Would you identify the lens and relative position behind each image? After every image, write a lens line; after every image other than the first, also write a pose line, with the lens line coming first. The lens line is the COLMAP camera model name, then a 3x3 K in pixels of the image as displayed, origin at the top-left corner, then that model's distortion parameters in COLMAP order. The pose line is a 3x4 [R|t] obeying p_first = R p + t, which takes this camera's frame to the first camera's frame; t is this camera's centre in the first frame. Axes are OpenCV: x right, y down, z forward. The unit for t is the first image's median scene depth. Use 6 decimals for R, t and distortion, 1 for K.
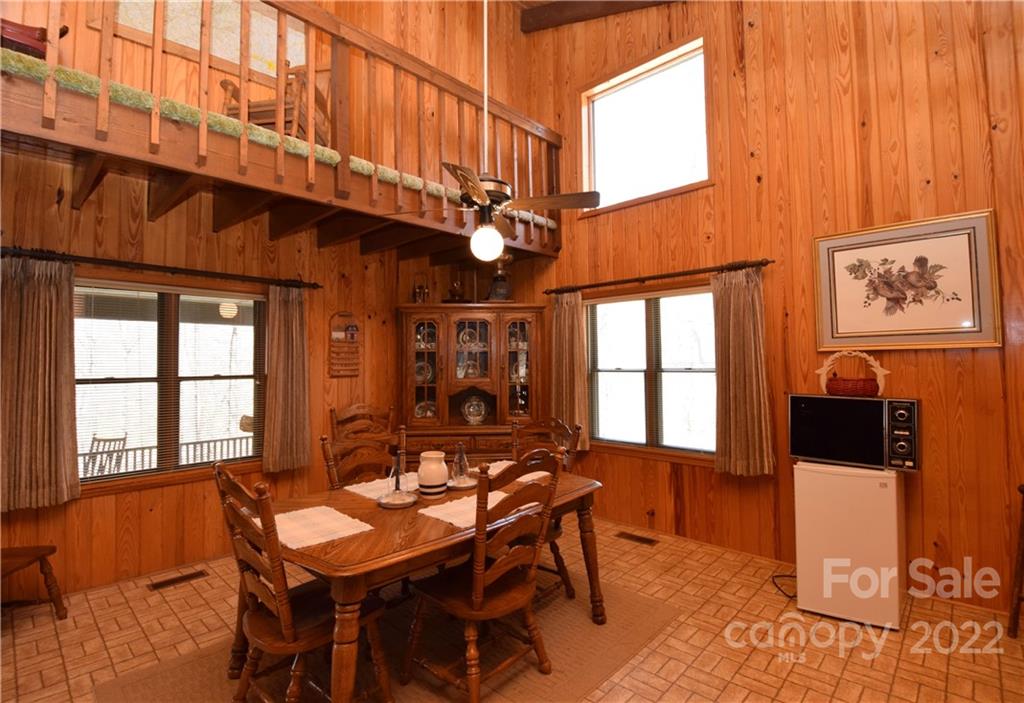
lens RADIAL K [[482.5, 0, 505.4], [0, 482.5, 343.1], [0, 0, 1]] dist [-0.006895, -0.004471]
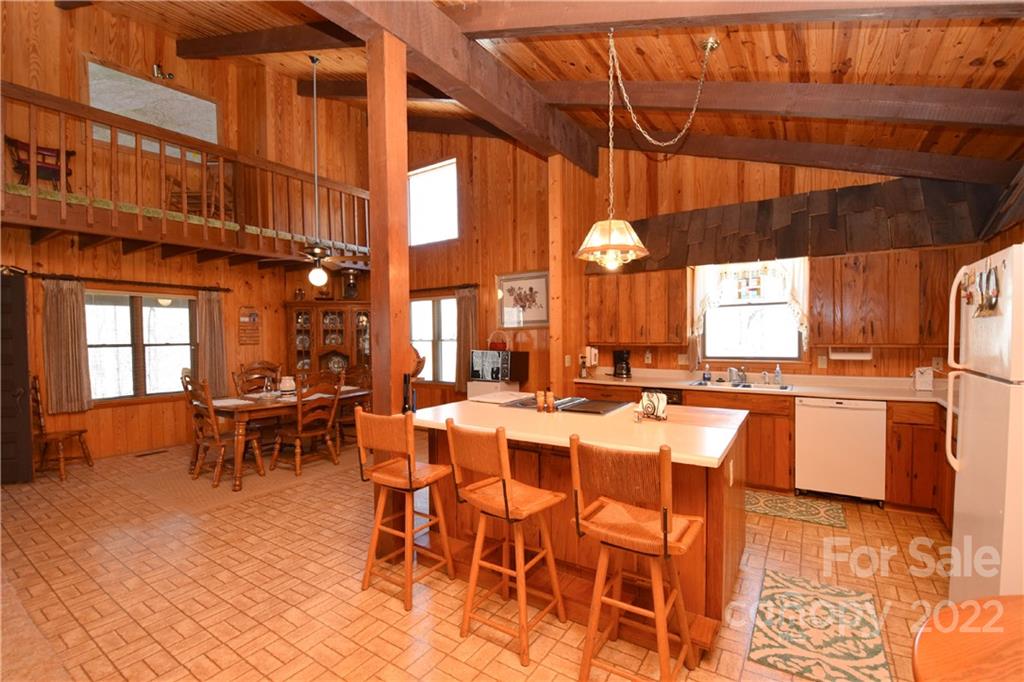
lens RADIAL K [[449.5, 0, 517.8], [0, 449.5, 345.6], [0, 0, 1]] dist [-0.011930, -0.004657]
pose [[0.983009, -0.004186, 0.183509, 0.348108], [-0.006182, 0.998418, 0.055888, -0.022096], [-0.183452, -0.056073, 0.981428, -0.809898]]
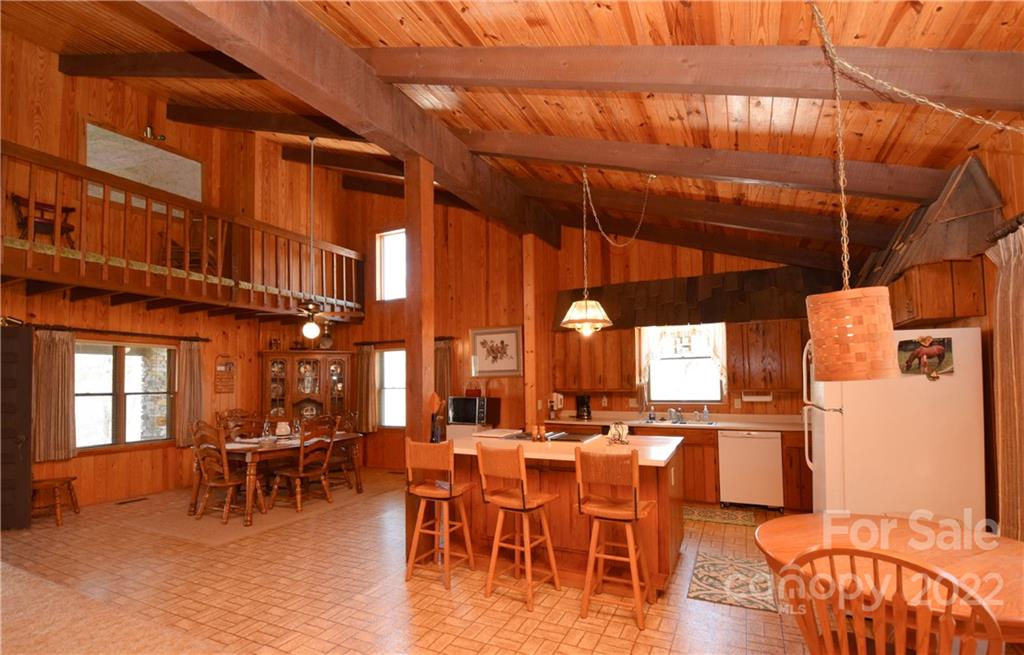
lens RADIAL K [[471.8, 0, 523.7], [0, 471.8, 363.3], [0, 0, 1]] dist [-0.009764, -0.003205]
pose [[0.946379, 0.010075, 0.322902, 0.150420], [-0.007850, 0.999936, -0.008192, -0.034669], [-0.322964, 0.005218, 0.946397, -1.078762]]
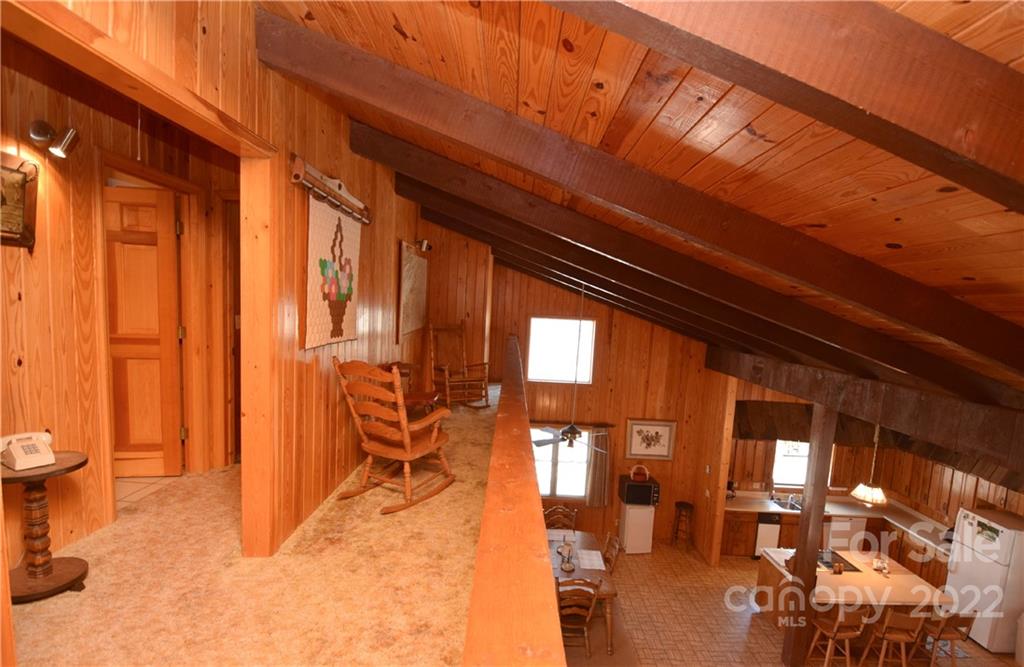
lens RADIAL K [[465.4, 0, 497.9], [0, 465.4, 340.7], [0, 0, 1]] dist [-0.033333, -0.002347]
pose [[0.740519, -0.000036, 0.672036, -1.487940], [-0.084316, 0.992093, 0.092961, -0.754558], [-0.666726, -0.125503, 0.734660, -0.331888]]
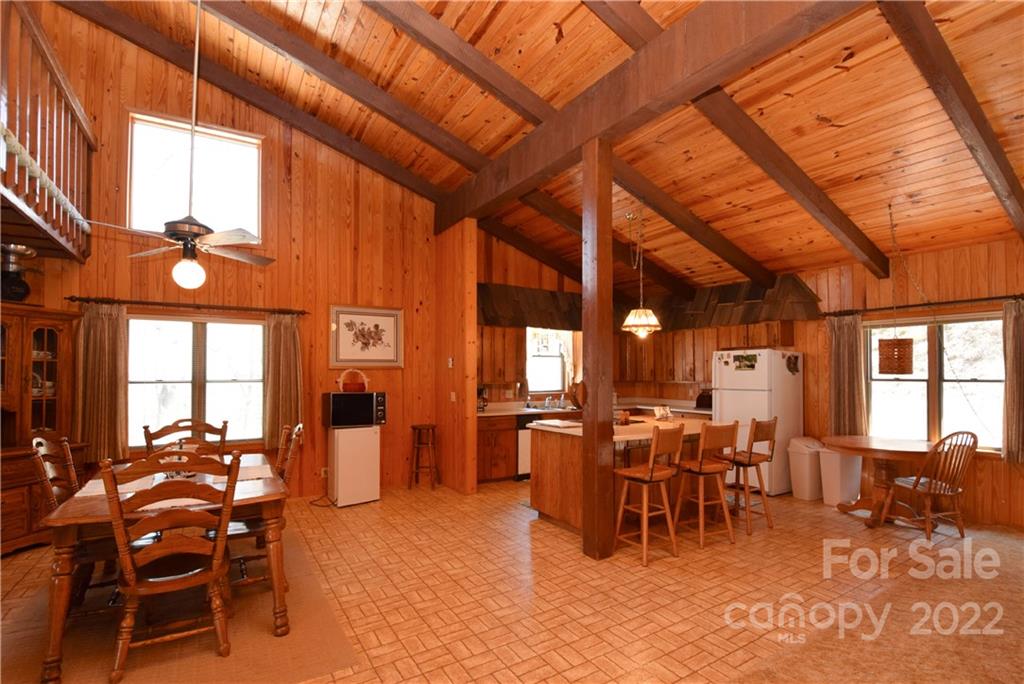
lens RADIAL K [[474.3, 0, 524.6], [0, 474.3, 364.8], [0, 0, 1]] dist [0.015331, -0.000822]
pose [[0.233079, 0.028686, 0.972035, -0.777270], [-0.035933, 0.999136, -0.020869, 0.011767], [-0.971794, -0.030064, 0.233909, -0.084960]]
